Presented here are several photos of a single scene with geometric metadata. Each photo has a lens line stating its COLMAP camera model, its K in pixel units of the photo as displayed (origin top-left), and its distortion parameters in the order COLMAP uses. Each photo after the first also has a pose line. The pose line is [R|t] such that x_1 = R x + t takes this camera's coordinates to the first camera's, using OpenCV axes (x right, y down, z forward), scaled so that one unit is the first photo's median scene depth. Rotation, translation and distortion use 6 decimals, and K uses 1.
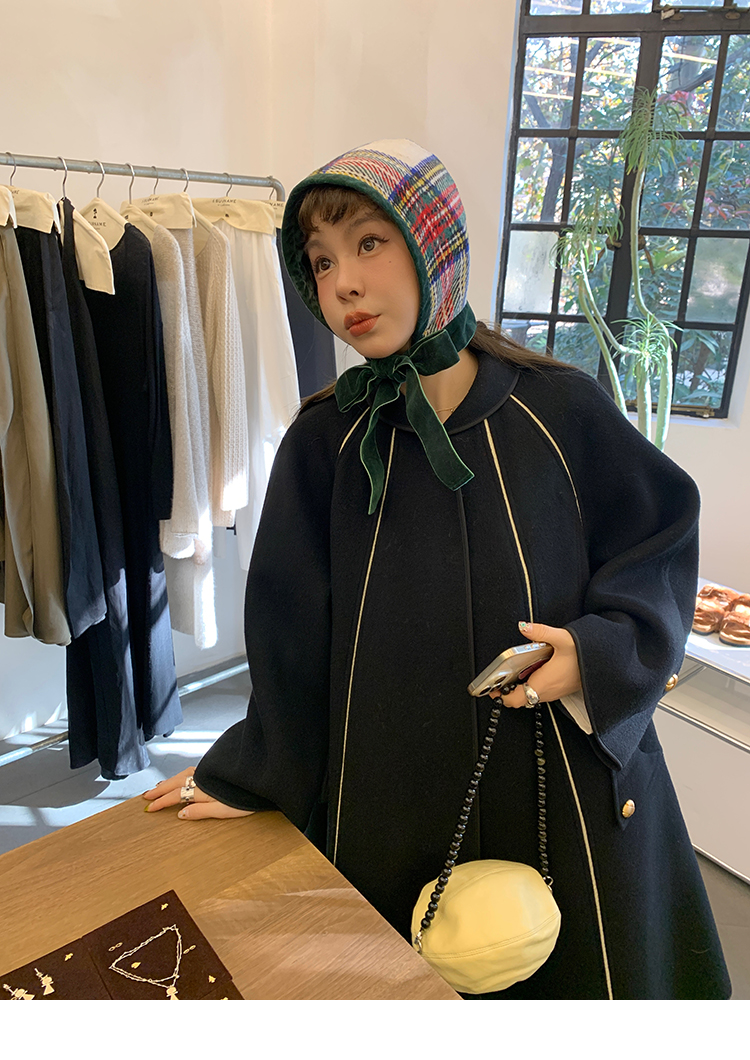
lens RADIAL K [[794.0, 0, 381.9], [0, 794.0, 522.8], [0, 0, 1]] dist [-0.013313, -0.003414]
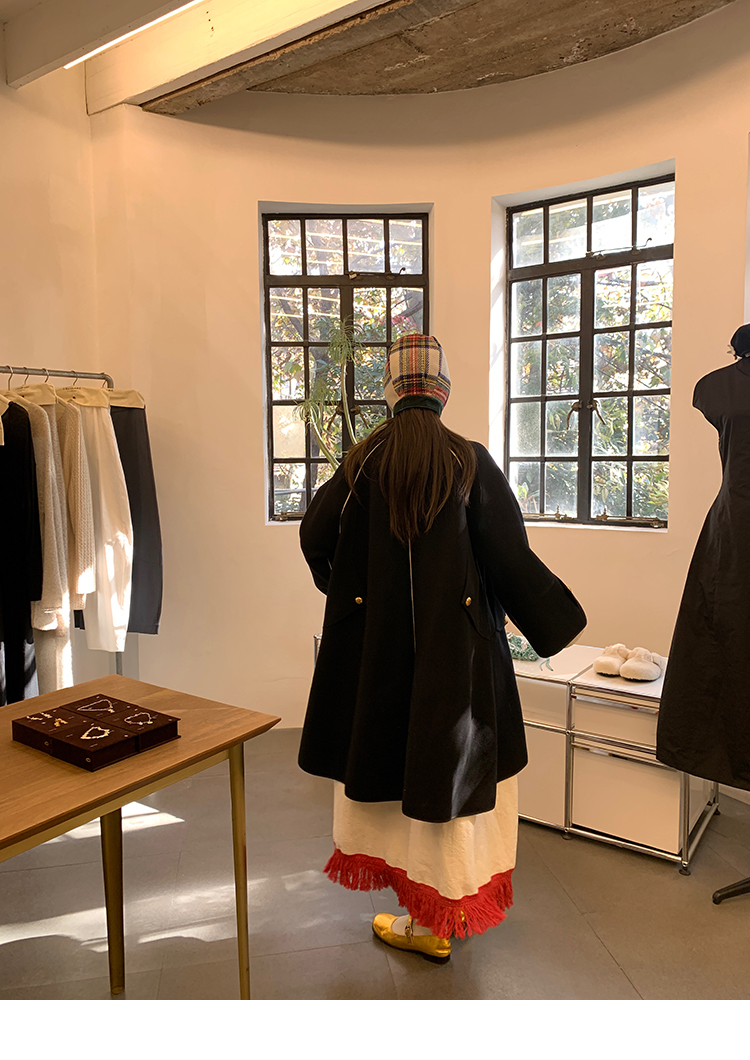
lens RADIAL K [[794.0, 0, 395.4], [0, 794.0, 518.9], [0, 0, 1]] dist [-0.013313, -0.003414]
pose [[0.963460, -0.065536, 0.259712, -0.015799], [0.125093, 0.967462, -0.219929, 0.247058], [-0.236848, 0.244381, 0.940309, -0.510991]]
